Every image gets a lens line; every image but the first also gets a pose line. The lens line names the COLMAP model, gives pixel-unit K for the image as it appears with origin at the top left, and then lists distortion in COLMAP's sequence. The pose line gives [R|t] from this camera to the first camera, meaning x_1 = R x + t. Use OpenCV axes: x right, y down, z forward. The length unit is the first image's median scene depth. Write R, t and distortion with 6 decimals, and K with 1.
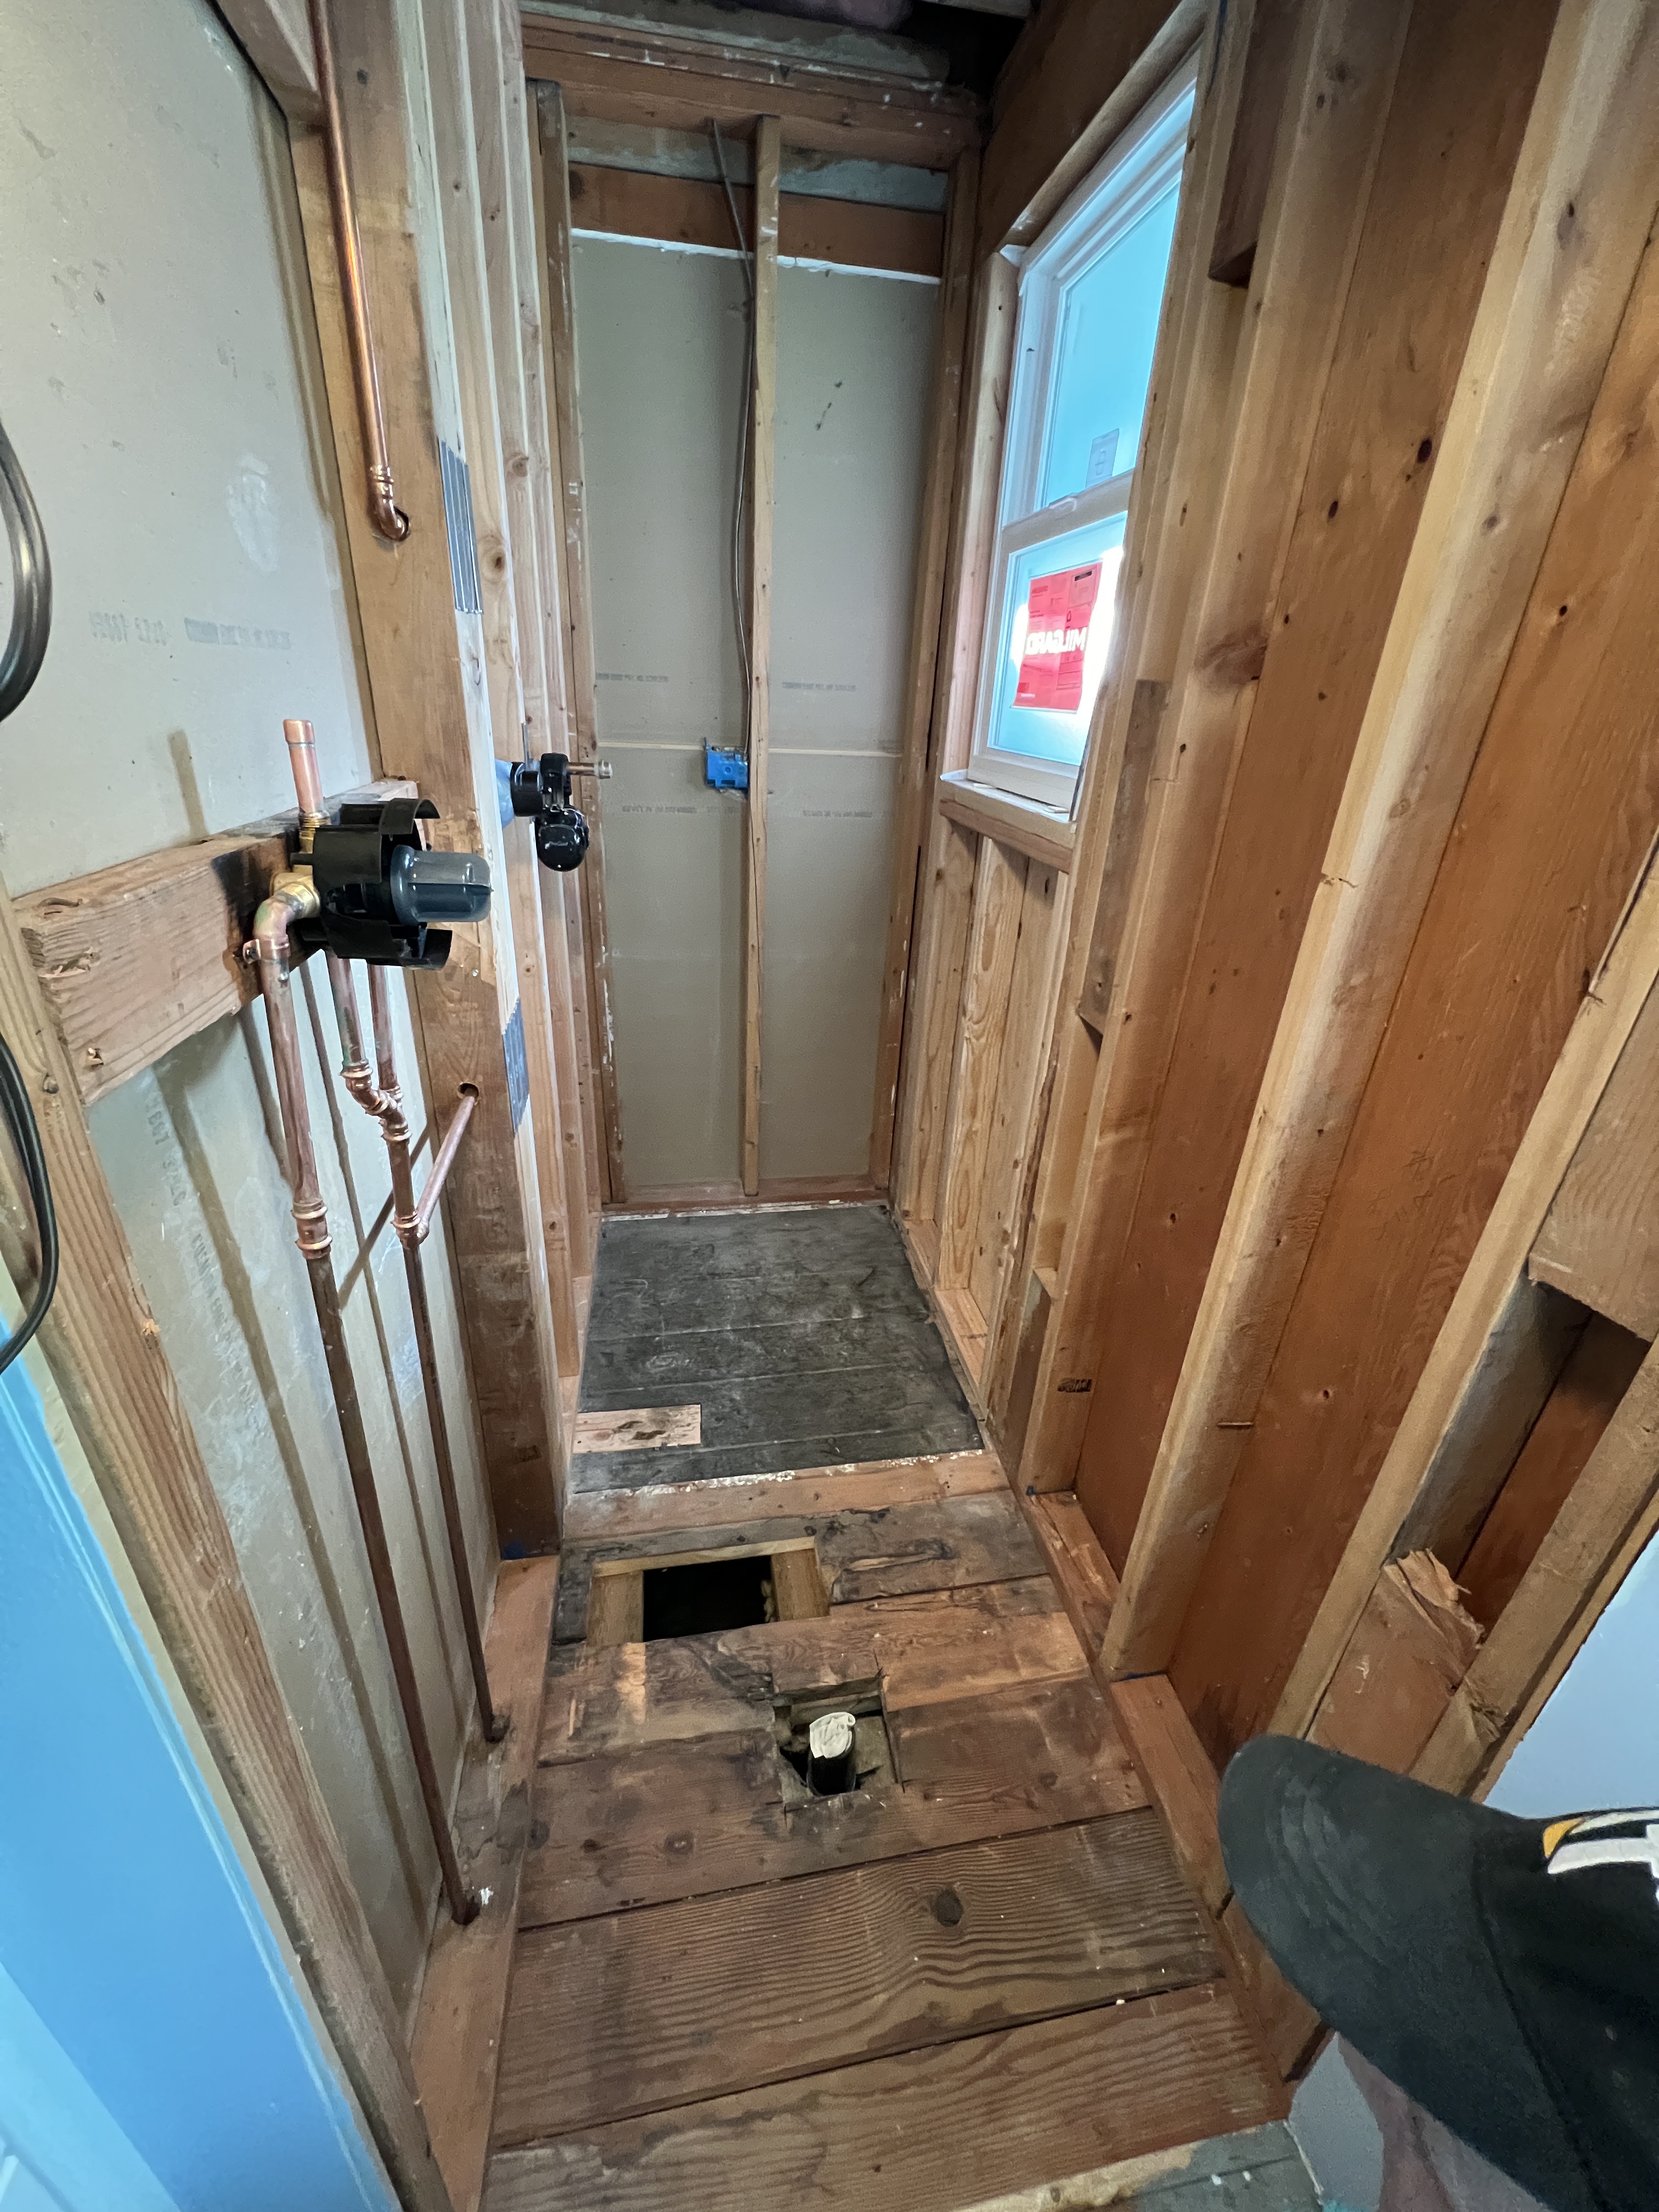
lens RADIAL K [[881.1, 0, 833.6], [0, 881.1, 1101.4], [0, 0, 1]] dist [0.000419, 0.000172]
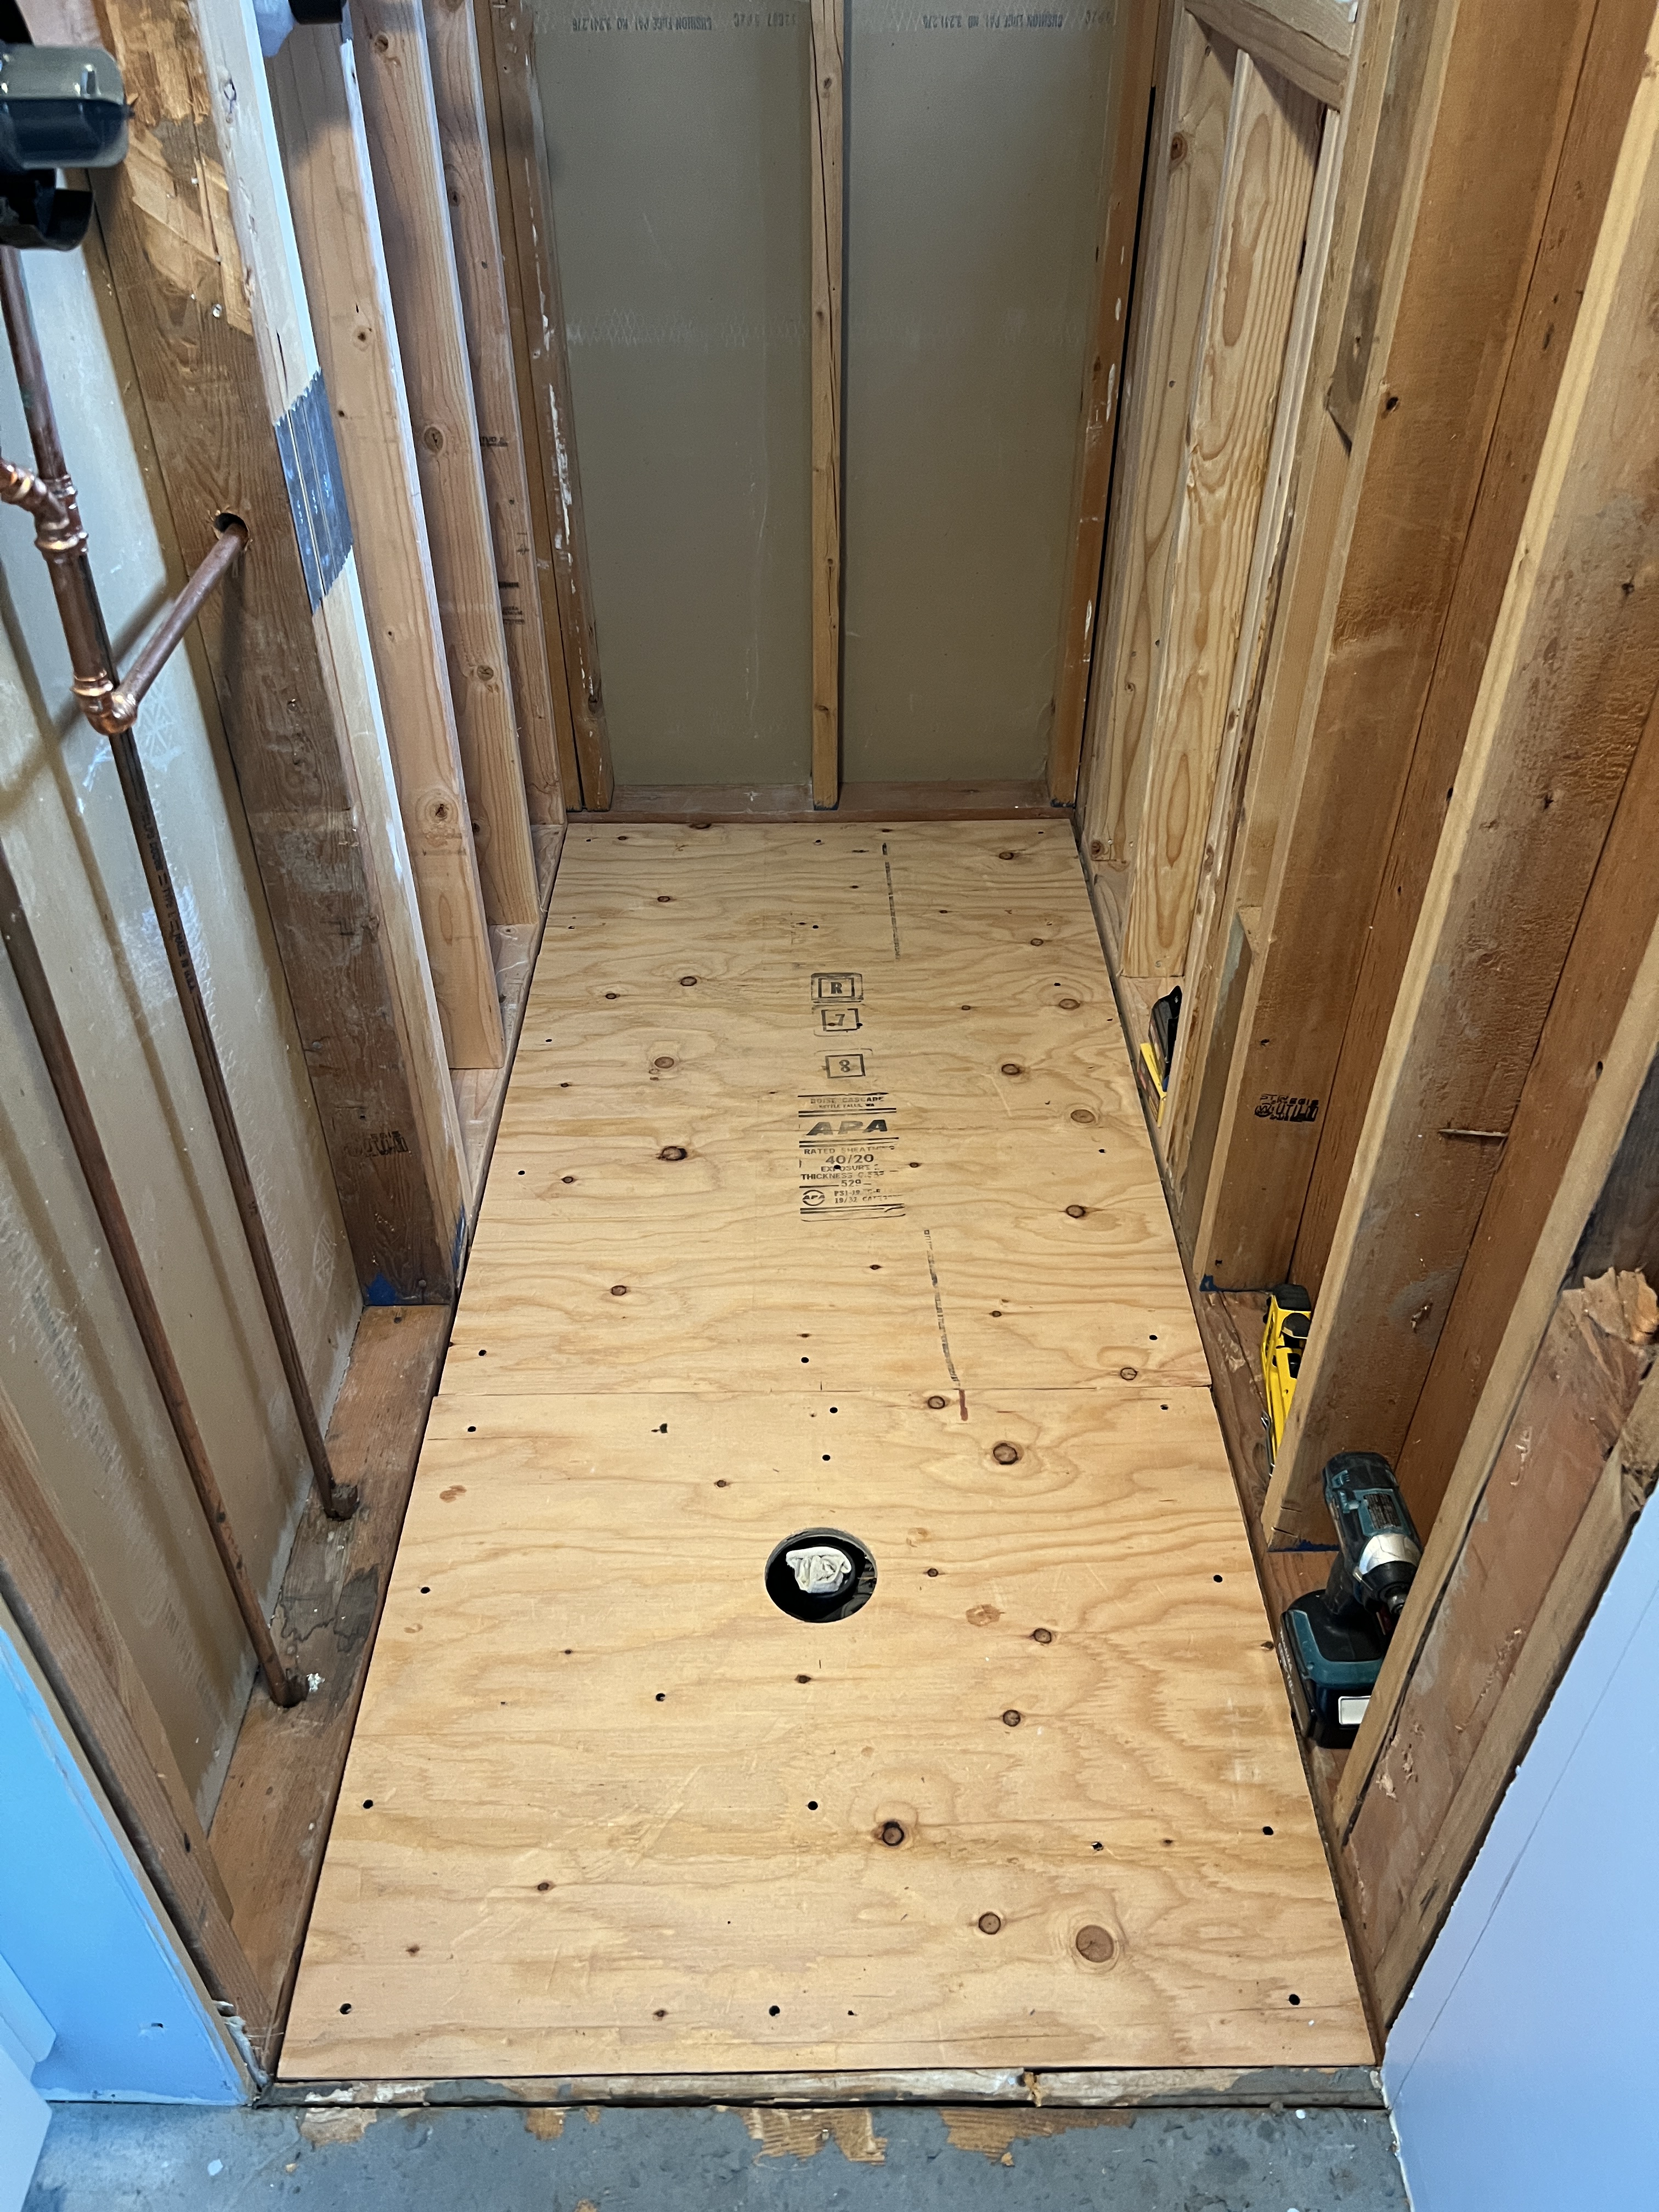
lens RADIAL K [[1666.8, 0, 822.8], [0, 1666.8, 1113.9], [0, 0, 1]] dist [0.027740, -0.023624]
pose [[0.984727, 0.064025, -0.161907, 0.177326], [-0.023471, 0.970258, 0.240931, 0.080429], [0.172518, -0.233451, 0.956942, -0.121696]]
